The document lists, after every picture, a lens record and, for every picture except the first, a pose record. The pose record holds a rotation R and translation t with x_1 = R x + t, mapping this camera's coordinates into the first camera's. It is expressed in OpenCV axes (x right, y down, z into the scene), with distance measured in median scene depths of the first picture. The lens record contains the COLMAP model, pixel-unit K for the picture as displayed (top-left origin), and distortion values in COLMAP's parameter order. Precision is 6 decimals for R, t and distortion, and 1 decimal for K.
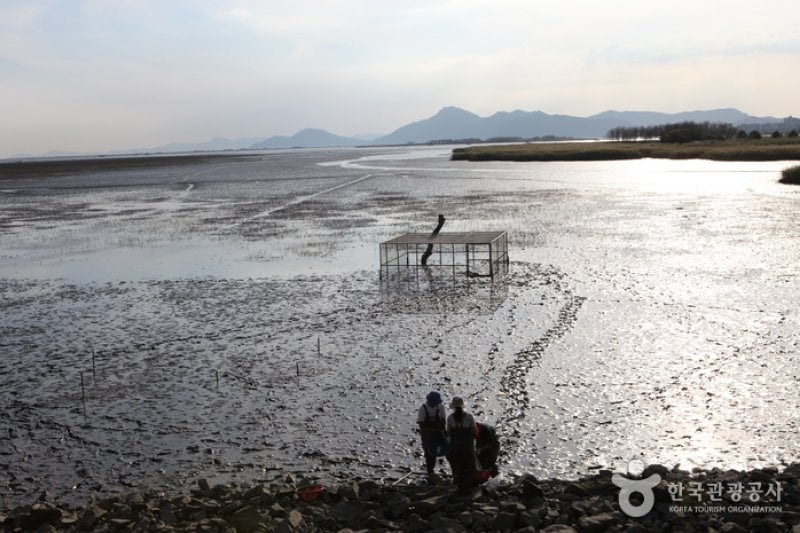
lens RADIAL K [[563.4, 0, 403.8], [0, 563.4, 260.6], [0, 0, 1]] dist [-0.042623, 0.034847]
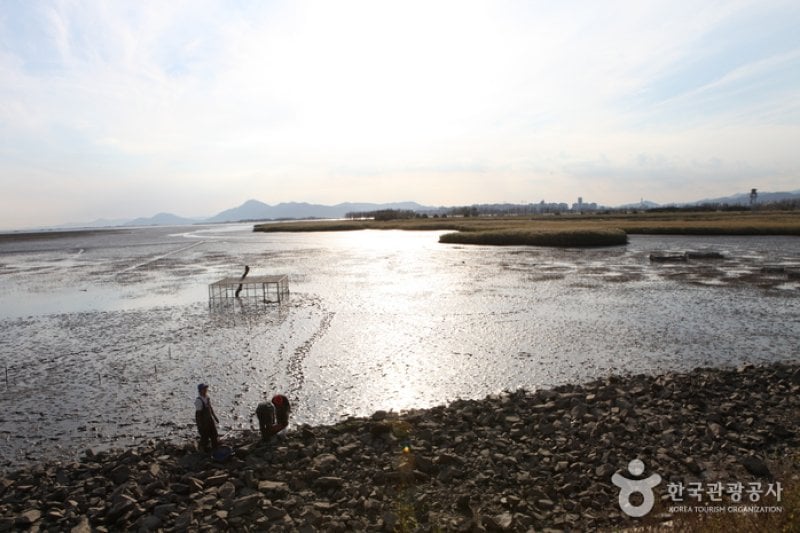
lens RADIAL K [[563.4, 0, 398.7], [0, 563.4, 260.0], [0, 0, 1]] dist [-0.042623, 0.034847]
pose [[0.914999, -0.015545, 0.403156, -0.185714], [0.037858, 0.998157, -0.047435, -0.003598], [-0.401676, 0.058665, 0.913901, -0.648804]]
